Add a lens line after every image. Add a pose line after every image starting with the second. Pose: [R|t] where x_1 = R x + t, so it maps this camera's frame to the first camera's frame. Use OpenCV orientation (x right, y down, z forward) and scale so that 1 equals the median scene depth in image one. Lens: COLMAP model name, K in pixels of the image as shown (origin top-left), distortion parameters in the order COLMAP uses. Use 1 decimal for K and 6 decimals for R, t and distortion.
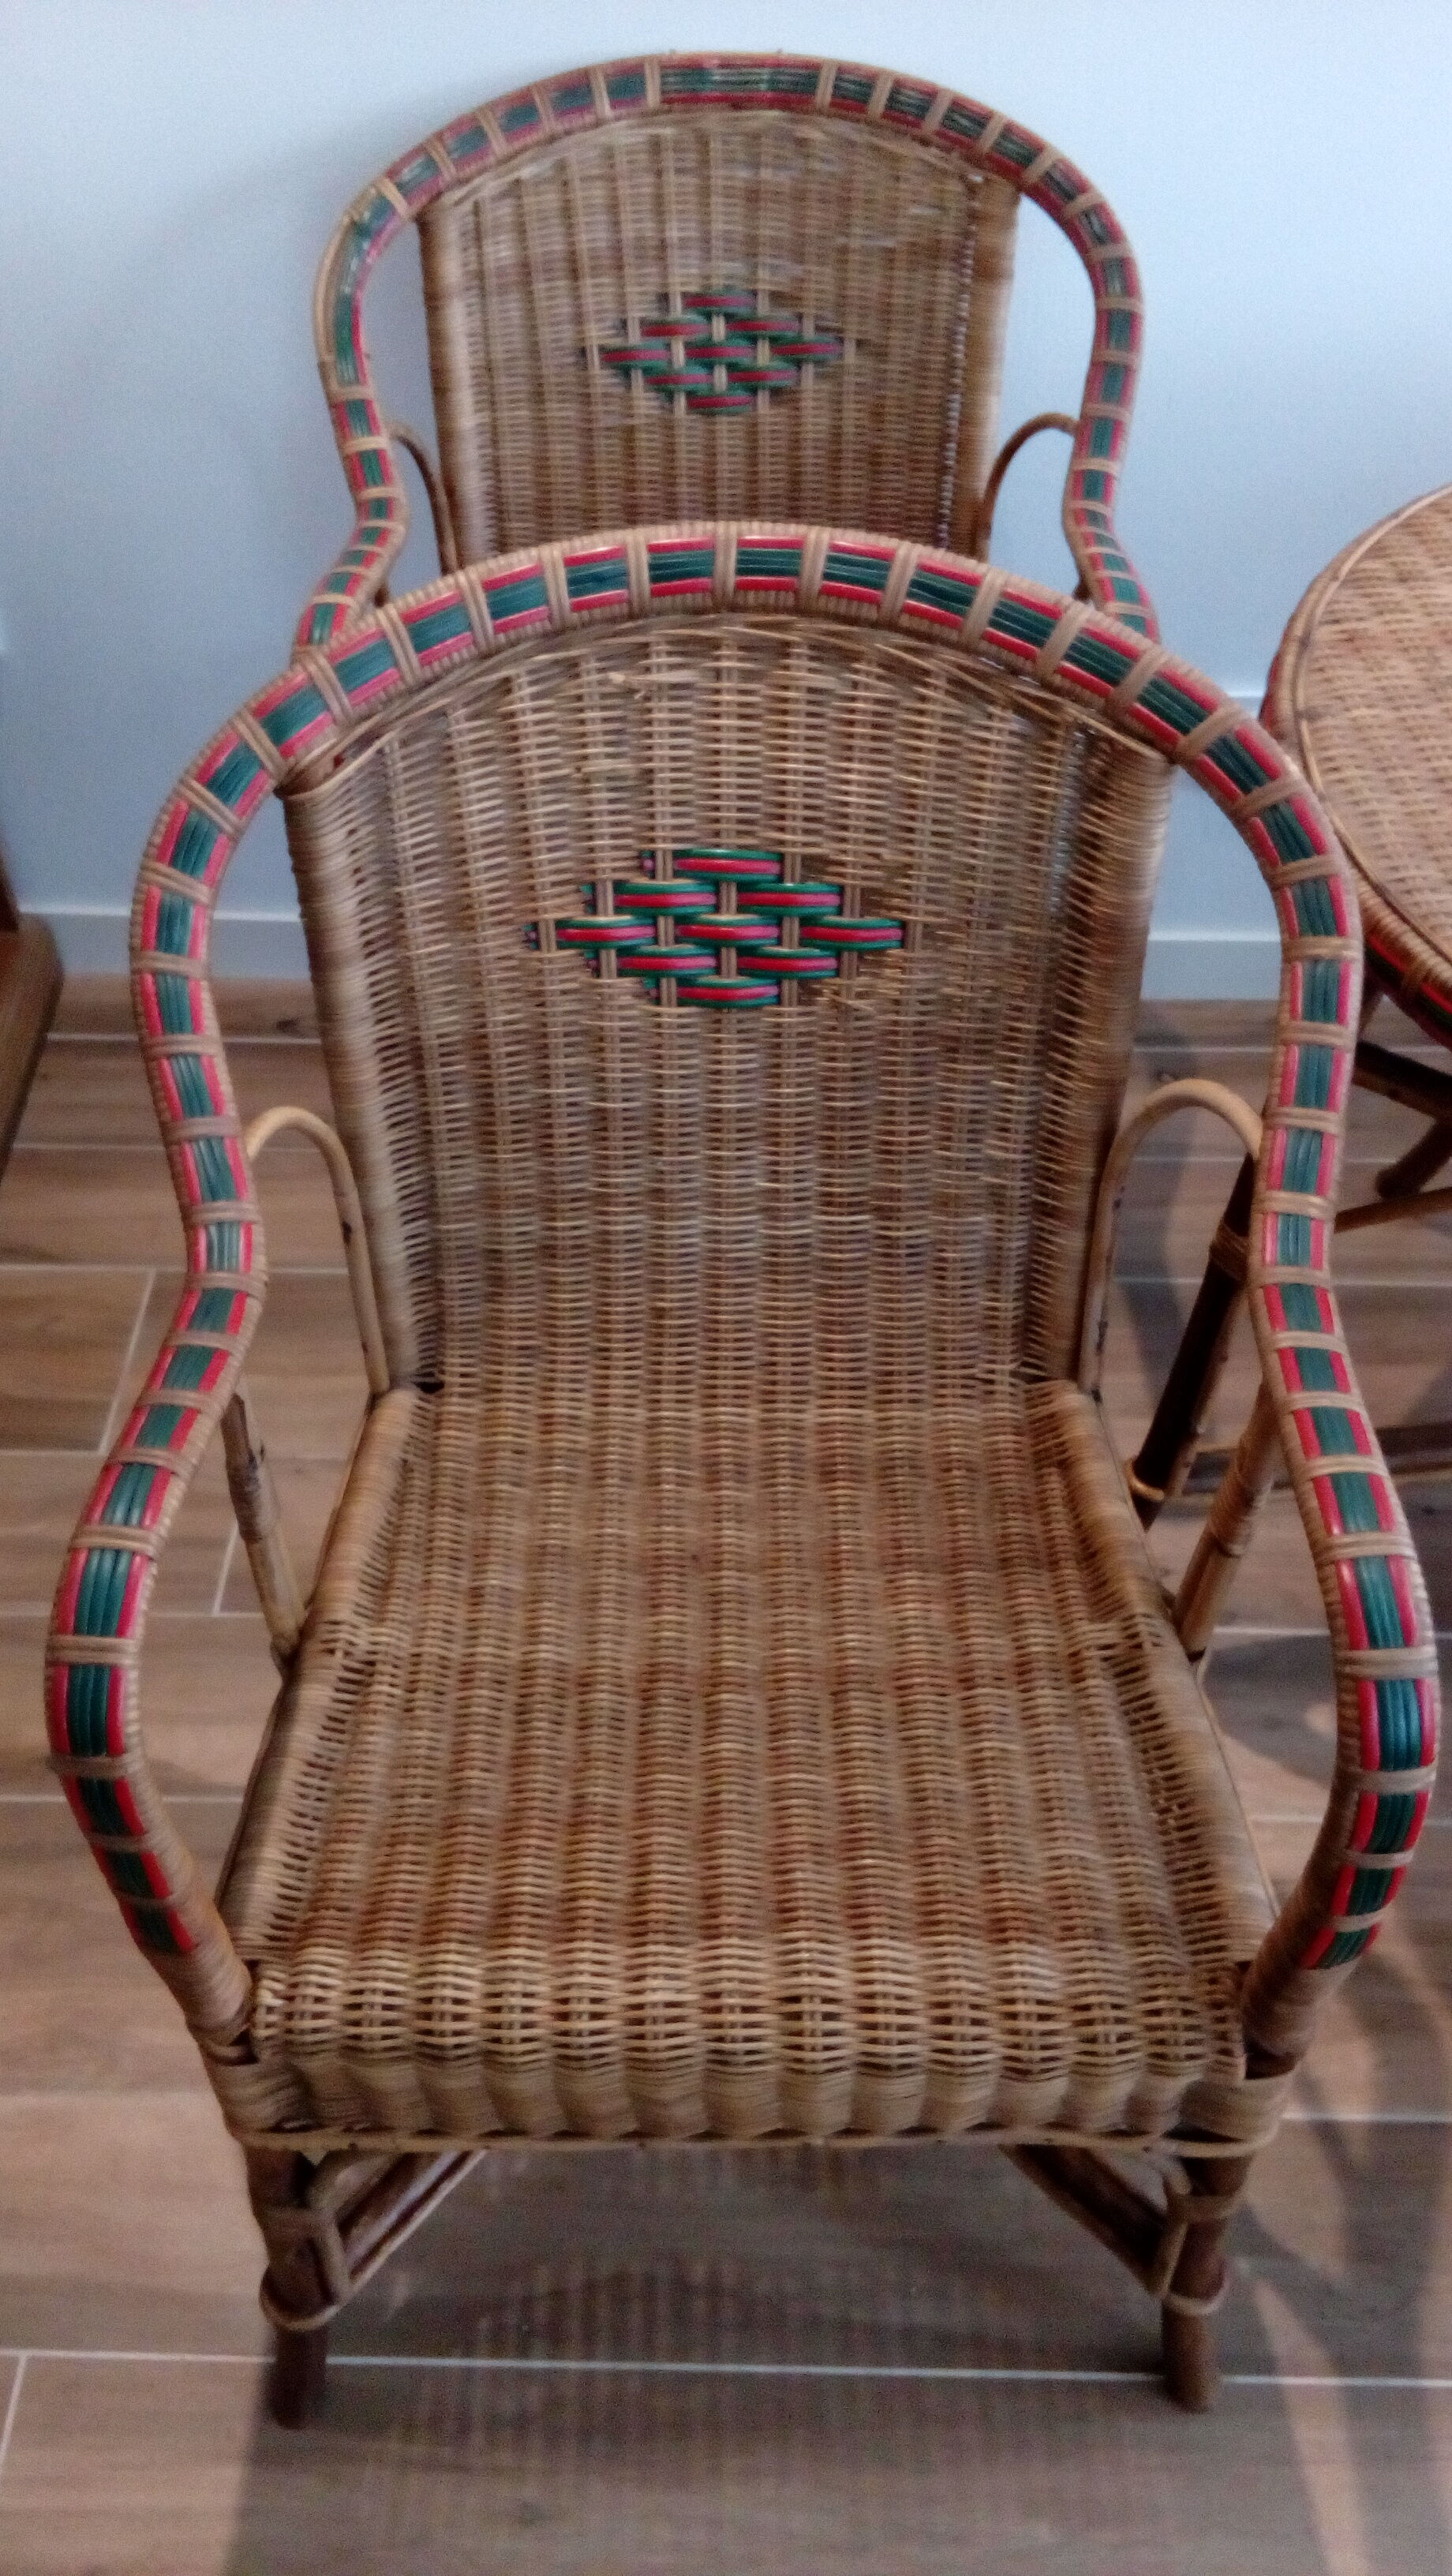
lens RADIAL K [[2068.7, 0, 725.3], [0, 2068.7, 1276.2], [0, 0, 1]] dist [0.177611, -0.261993]
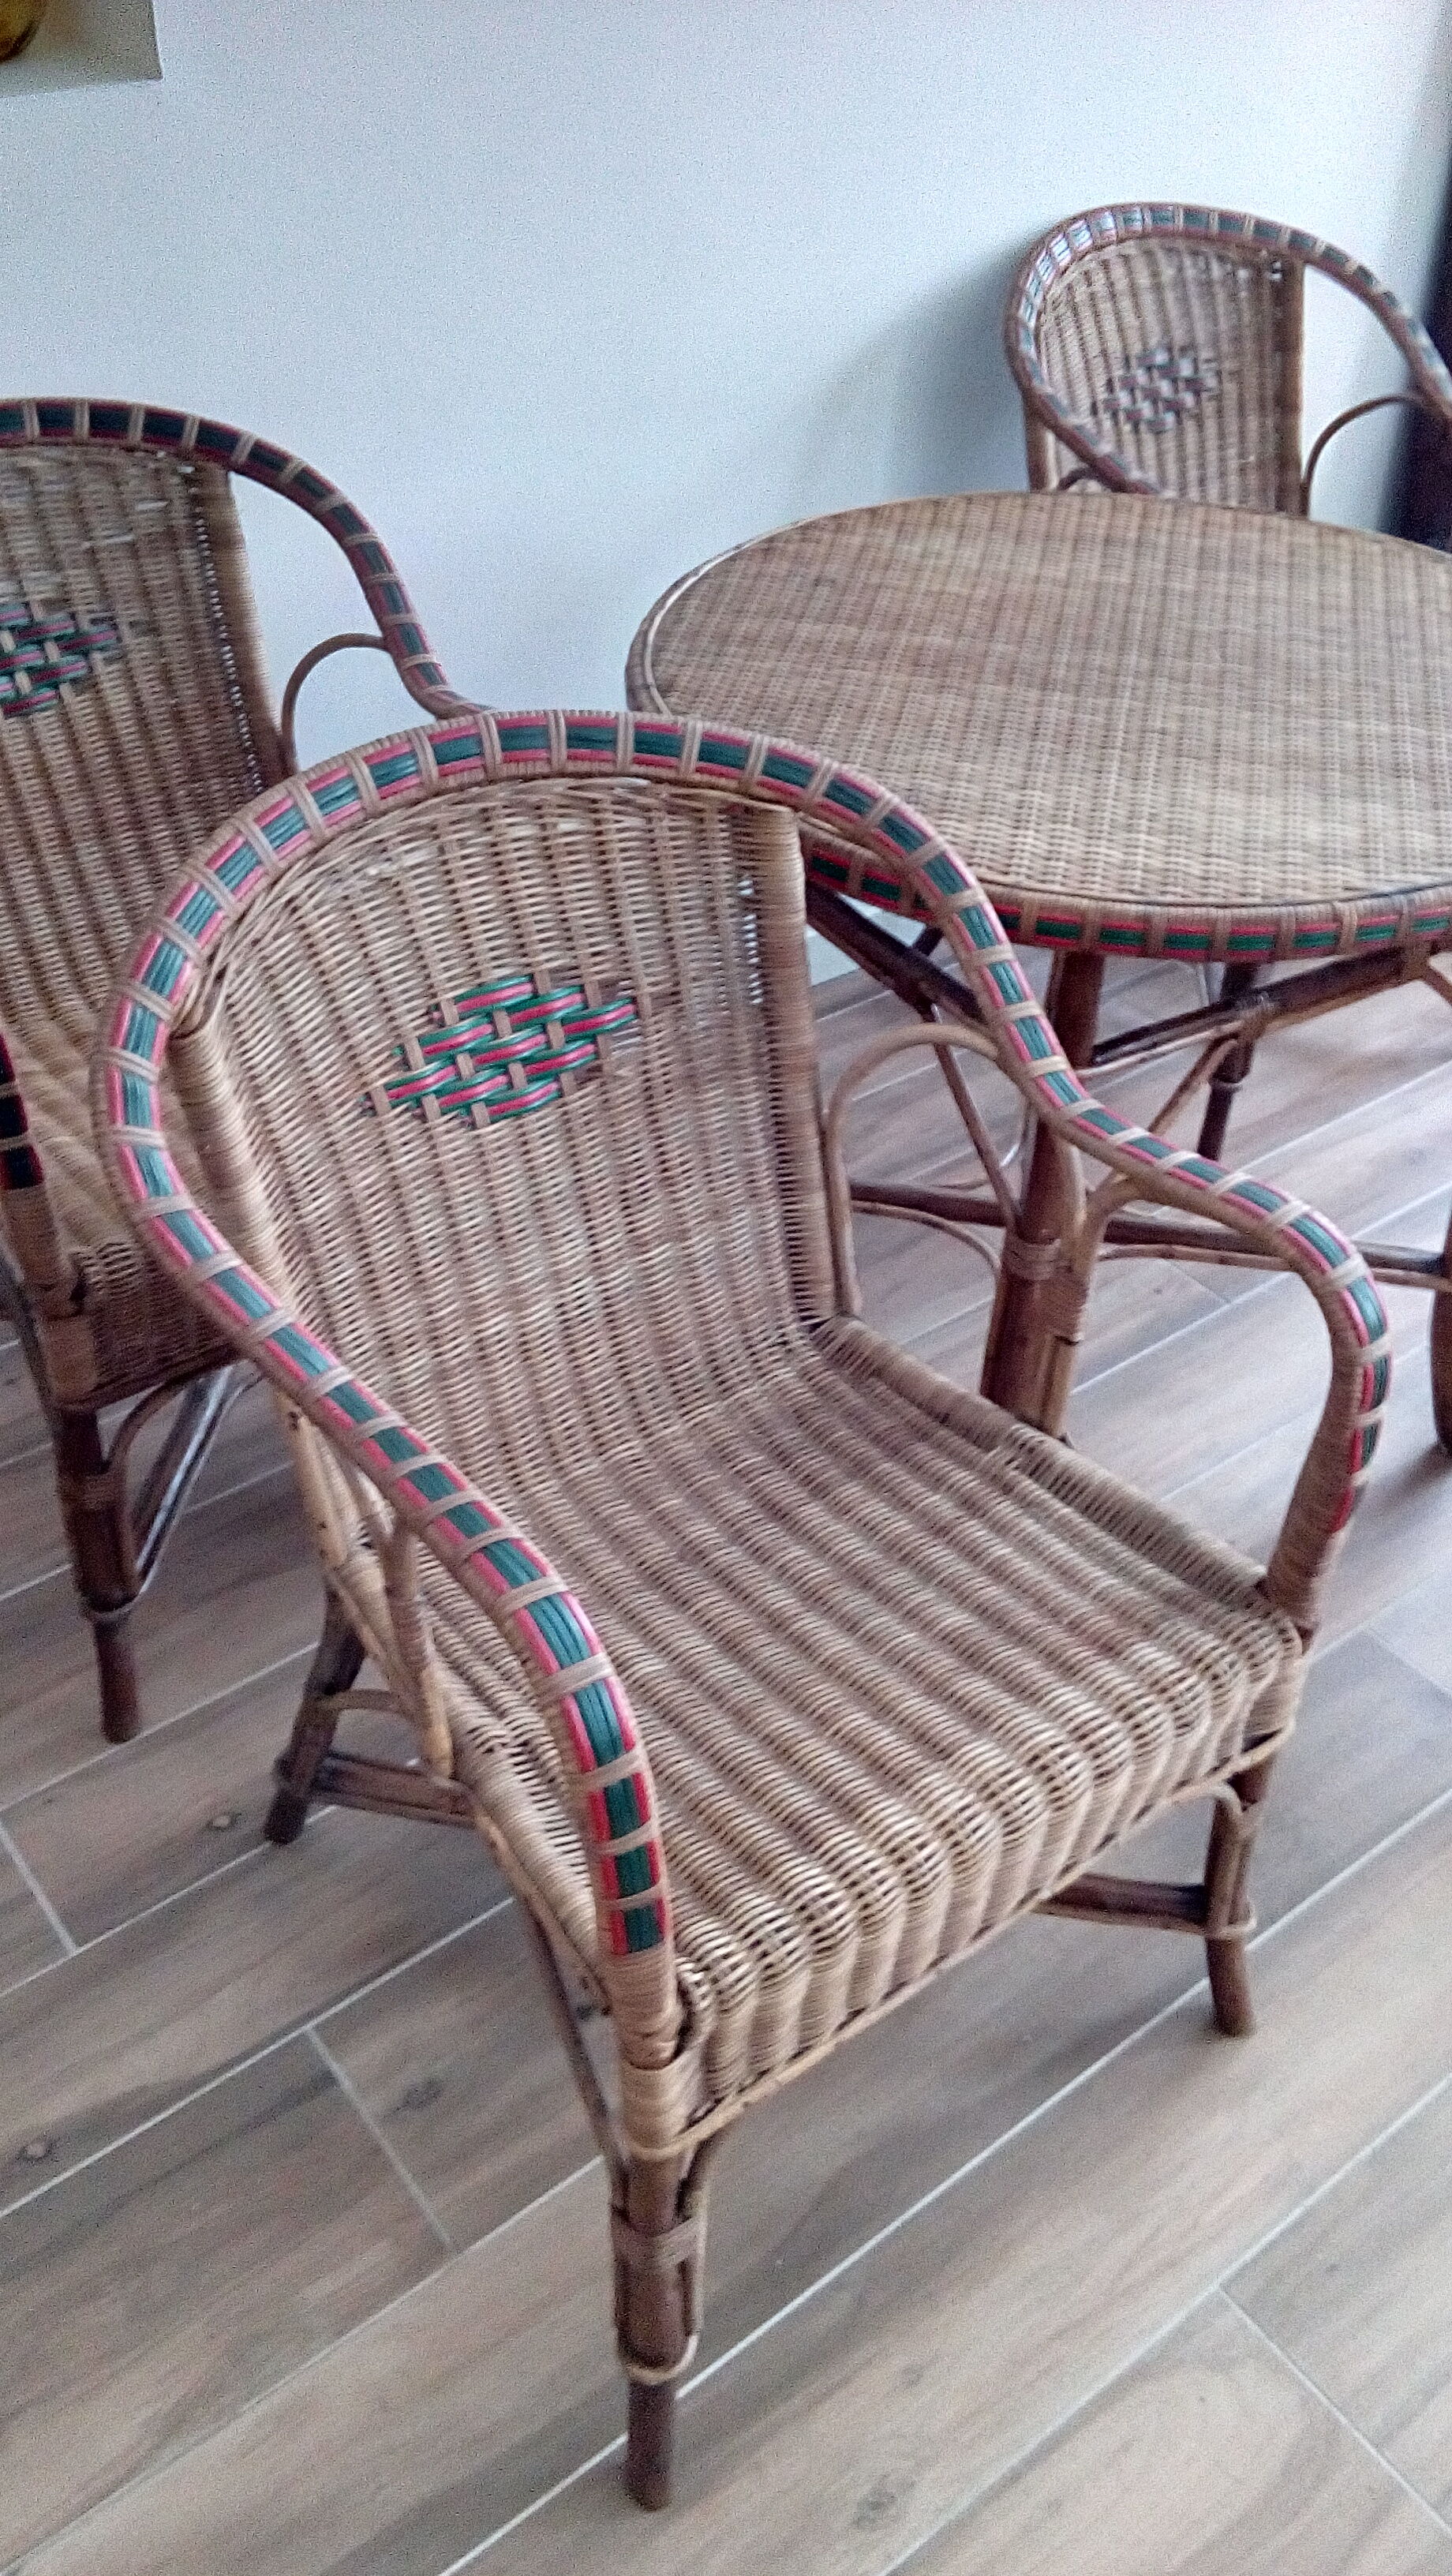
lens RADIAL K [[2041.3, 0, 726.0], [0, 2041.3, 1288.0], [0, 0, 1]] dist [0.155825, -0.251063]
pose [[0.807871, -0.367083, 0.461079, -0.481615], [0.411580, 0.911363, 0.004430, 0.003102], [-0.421836, 0.186192, 0.887348, -0.061078]]
